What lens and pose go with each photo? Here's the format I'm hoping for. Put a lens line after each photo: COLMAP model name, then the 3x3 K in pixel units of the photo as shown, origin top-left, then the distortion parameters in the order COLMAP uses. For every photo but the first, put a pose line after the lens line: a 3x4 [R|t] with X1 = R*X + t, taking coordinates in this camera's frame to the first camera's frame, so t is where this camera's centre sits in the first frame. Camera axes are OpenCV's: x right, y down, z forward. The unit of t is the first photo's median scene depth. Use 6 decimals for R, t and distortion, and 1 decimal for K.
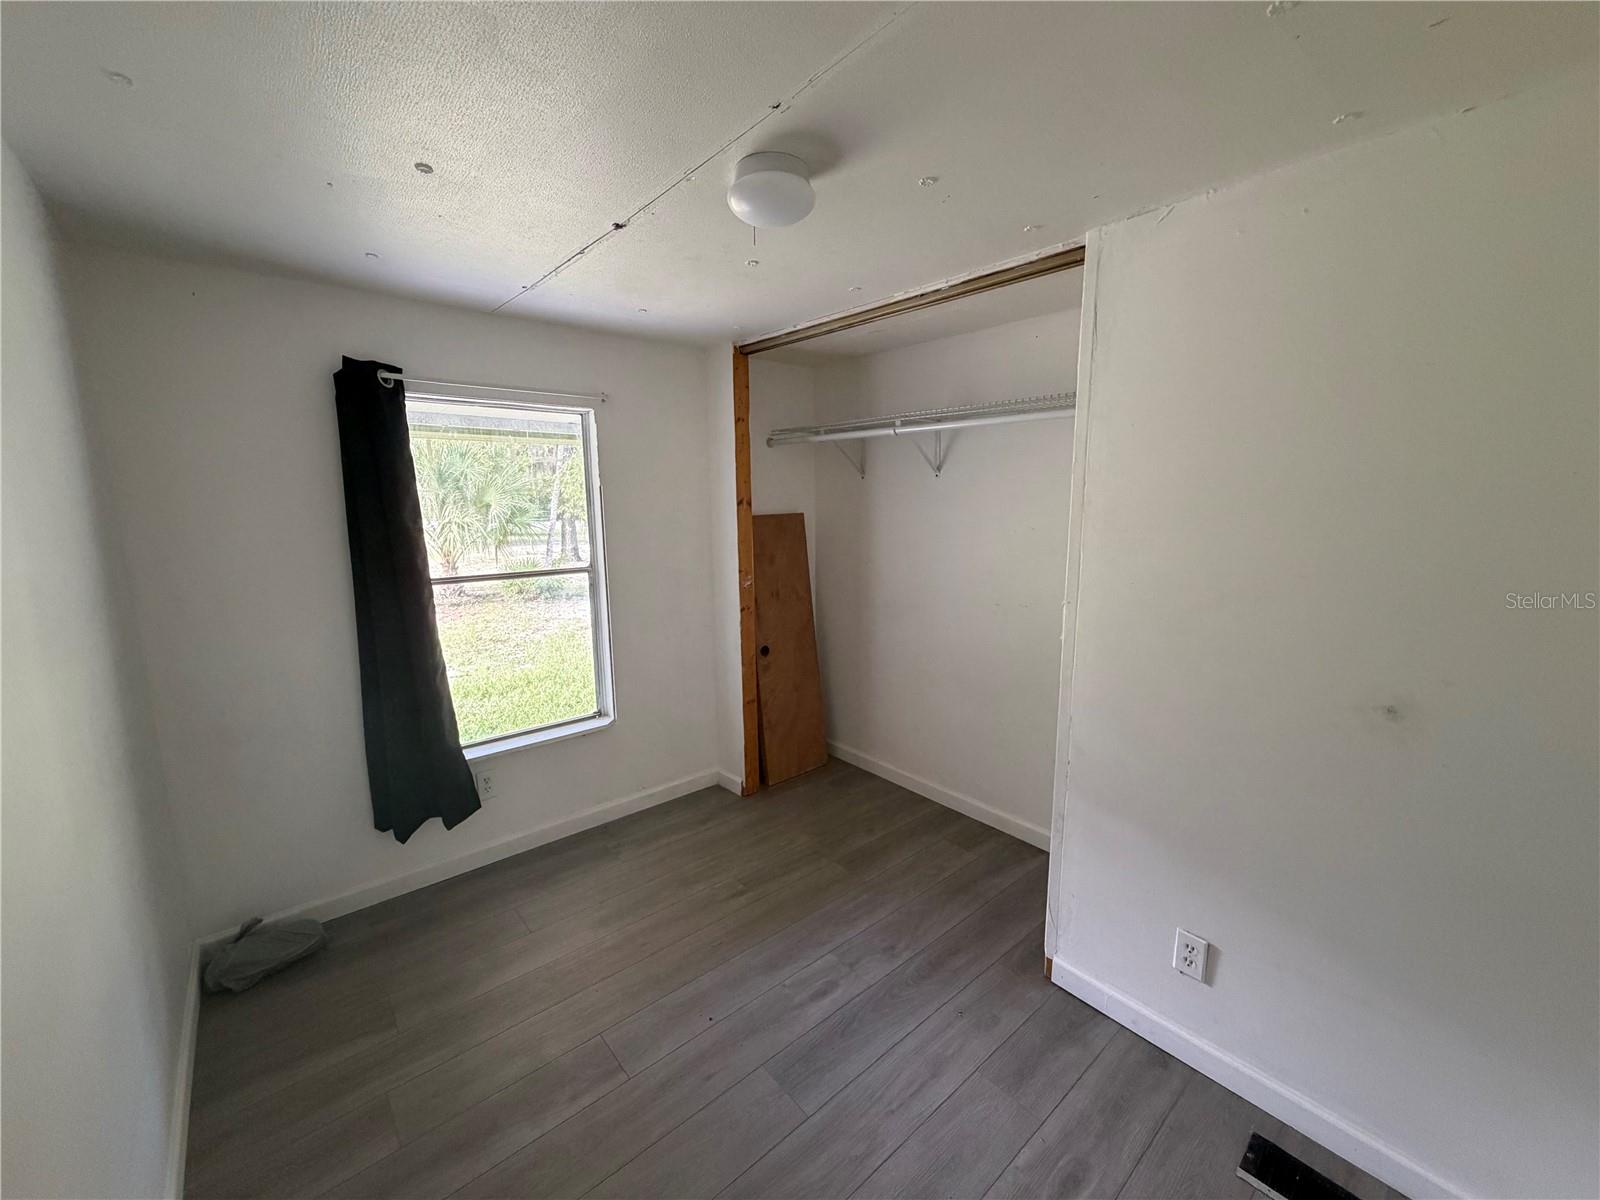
lens RADIAL K [[632.8, 0, 797.1], [0, 632.8, 598.5], [0, 0, 1]] dist [-0.000770, 0.000593]
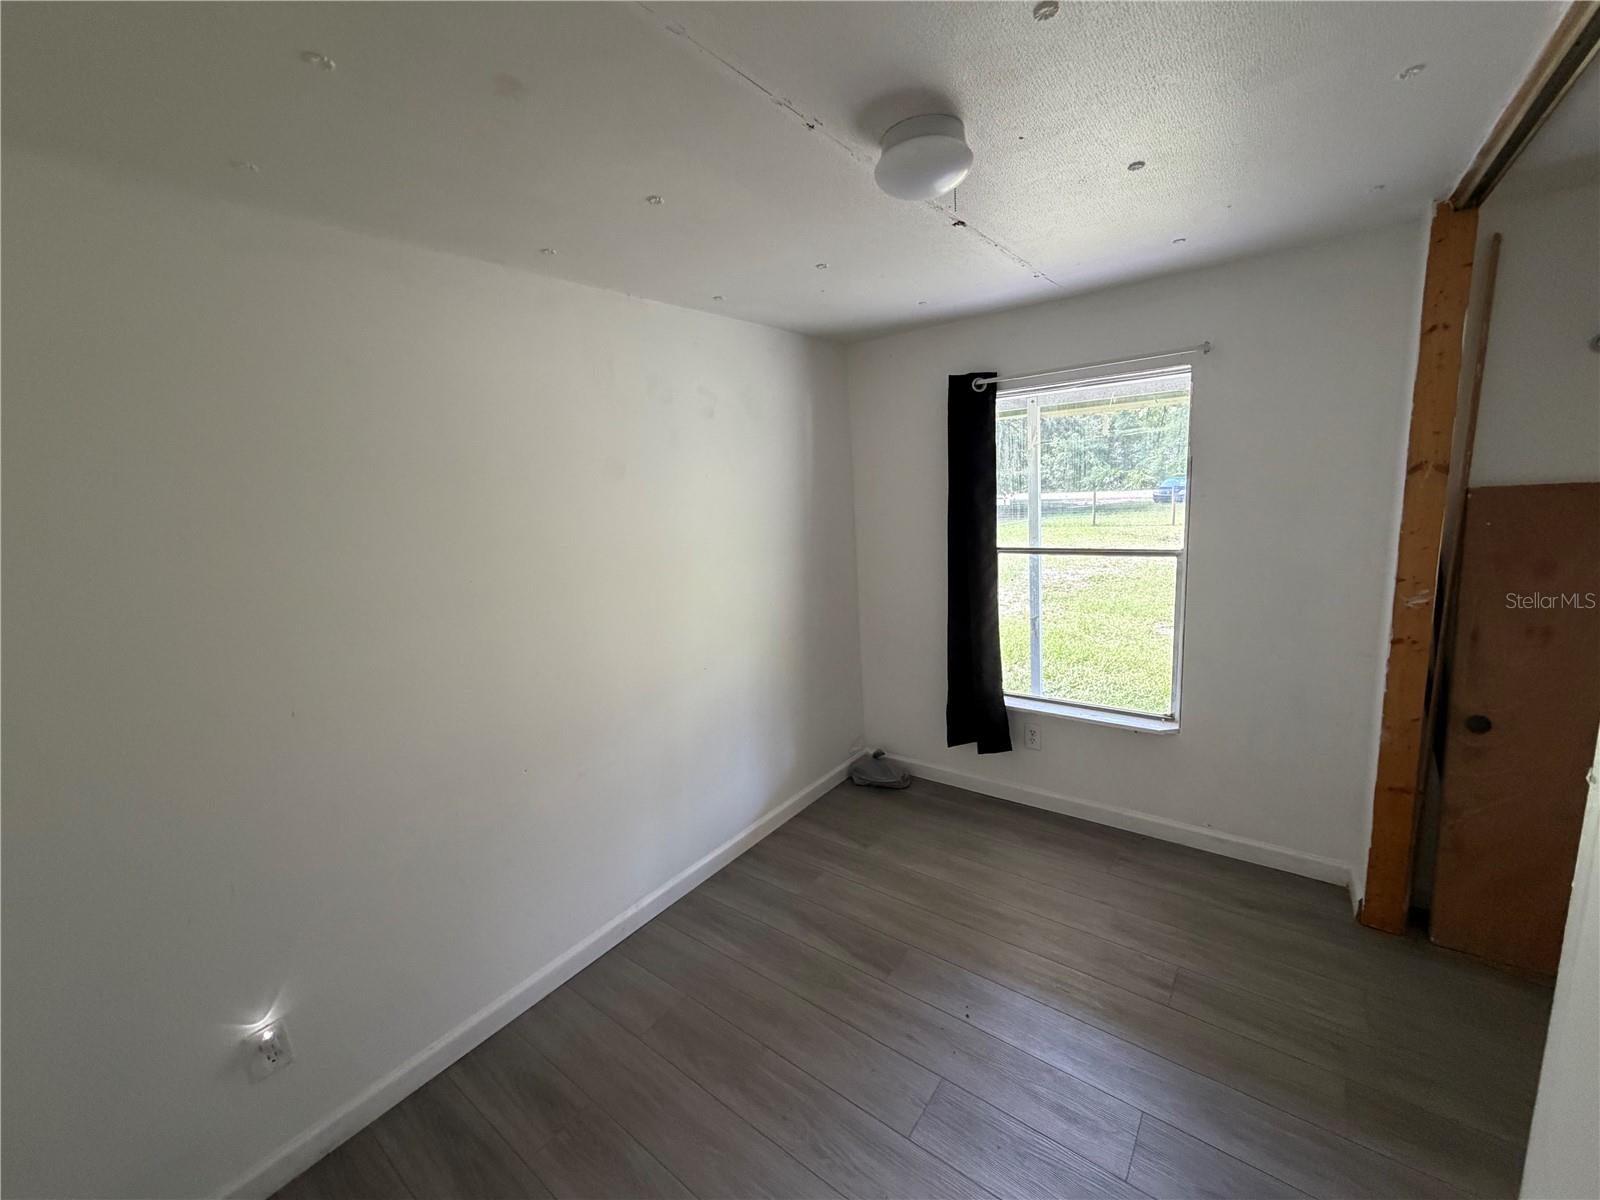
lens RADIAL K [[632.8, 0, 796.0], [0, 632.8, 599.0], [0, 0, 1]] dist [-0.000770, 0.000593]
pose [[0.202618, 0.168184, -0.964707, 0.496804], [-0.096229, 0.983793, 0.151300, -0.077907], [0.974518, 0.062177, 0.215518, 0.365507]]
